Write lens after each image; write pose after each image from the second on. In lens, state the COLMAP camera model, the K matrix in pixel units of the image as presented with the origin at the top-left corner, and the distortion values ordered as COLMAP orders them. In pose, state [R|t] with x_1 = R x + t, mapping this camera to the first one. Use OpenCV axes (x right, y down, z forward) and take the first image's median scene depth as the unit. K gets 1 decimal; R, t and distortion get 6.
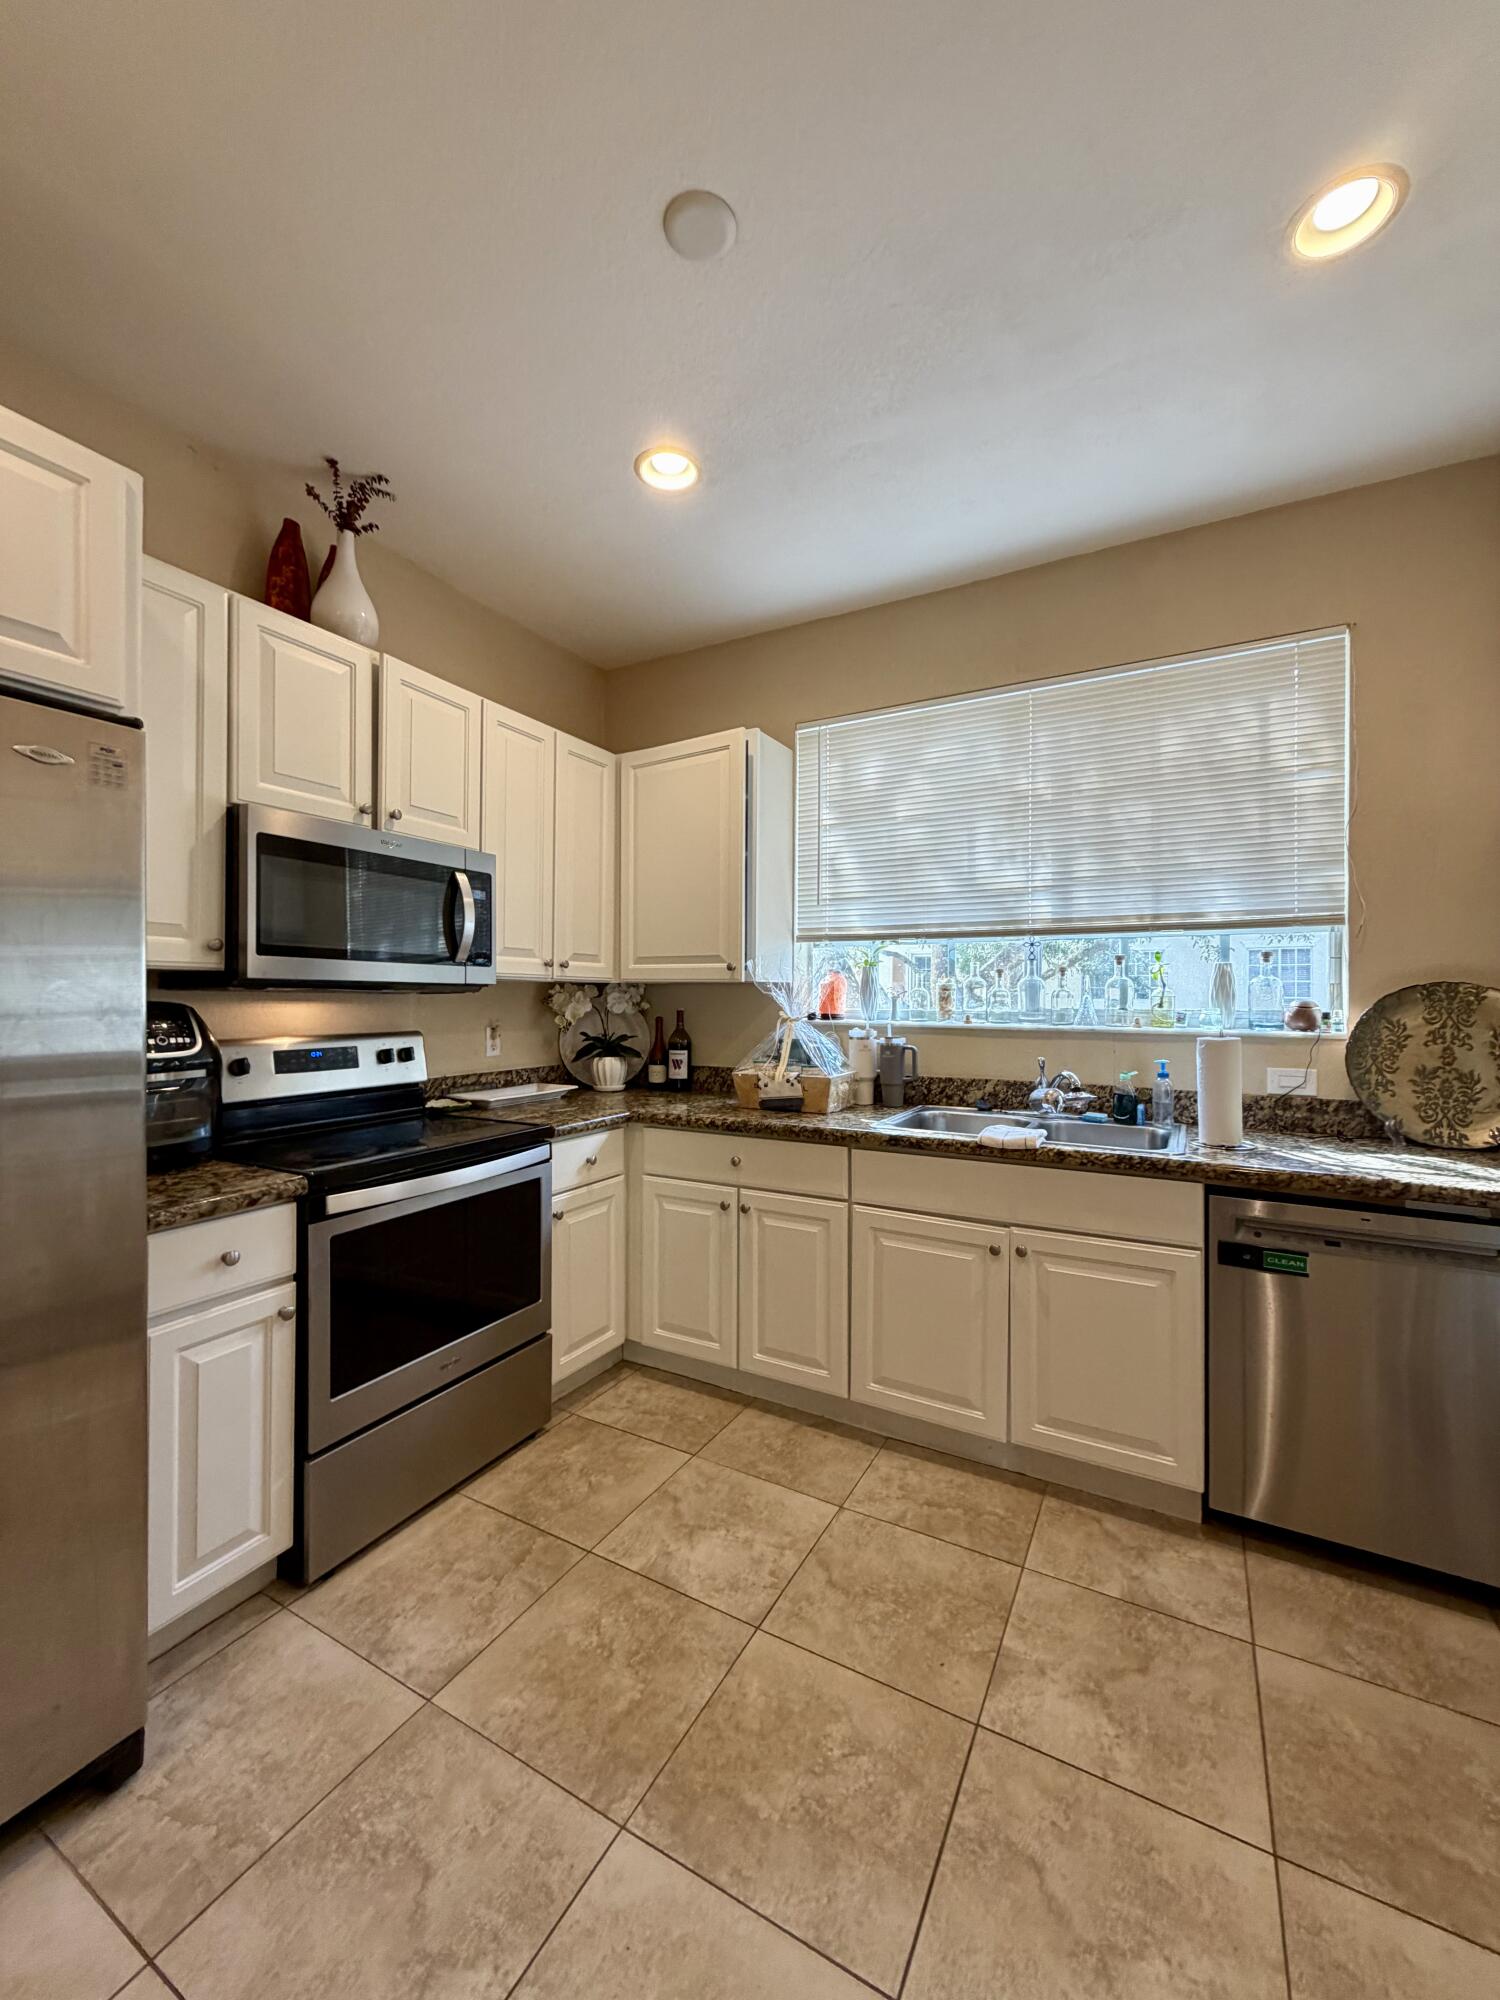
lens RADIAL K [[795.5, 0, 757.1], [0, 795.5, 997.4], [0, 0, 1]] dist [-0.000298, 0.000265]
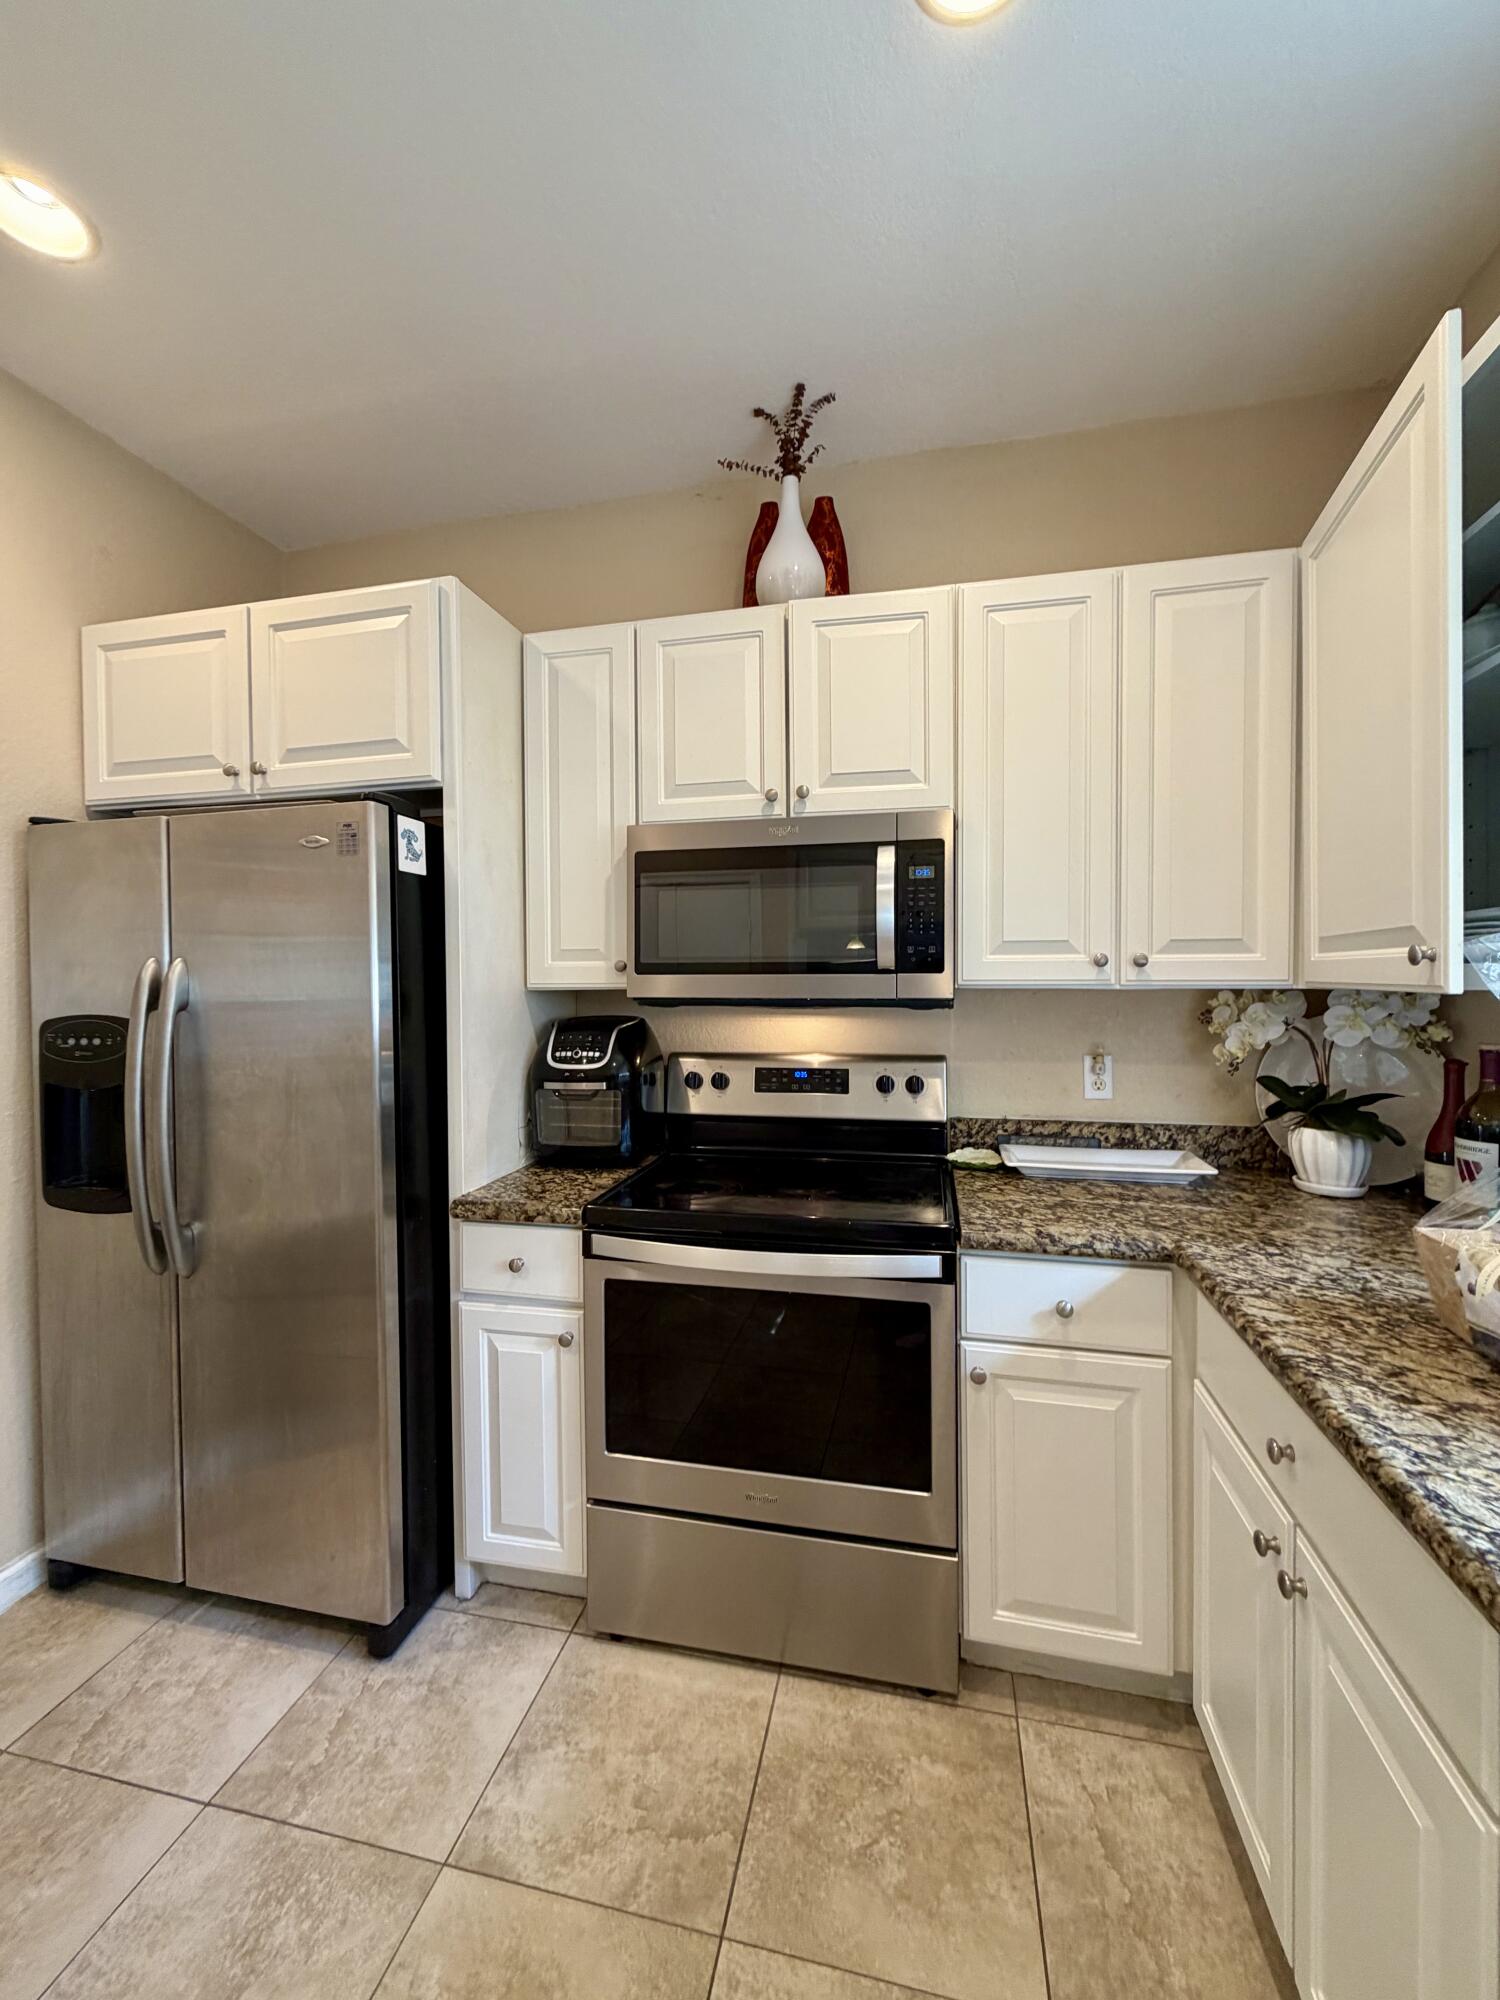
lens RADIAL K [[795.5, 0, 752.2], [0, 795.5, 996.0], [0, 0, 1]] dist [-0.000298, 0.000265]
pose [[0.273126, 0.011216, -0.961913, 0.298570], [0.005578, 0.999897, 0.013243, -0.030229], [0.961962, -0.008982, 0.273035, 0.680987]]
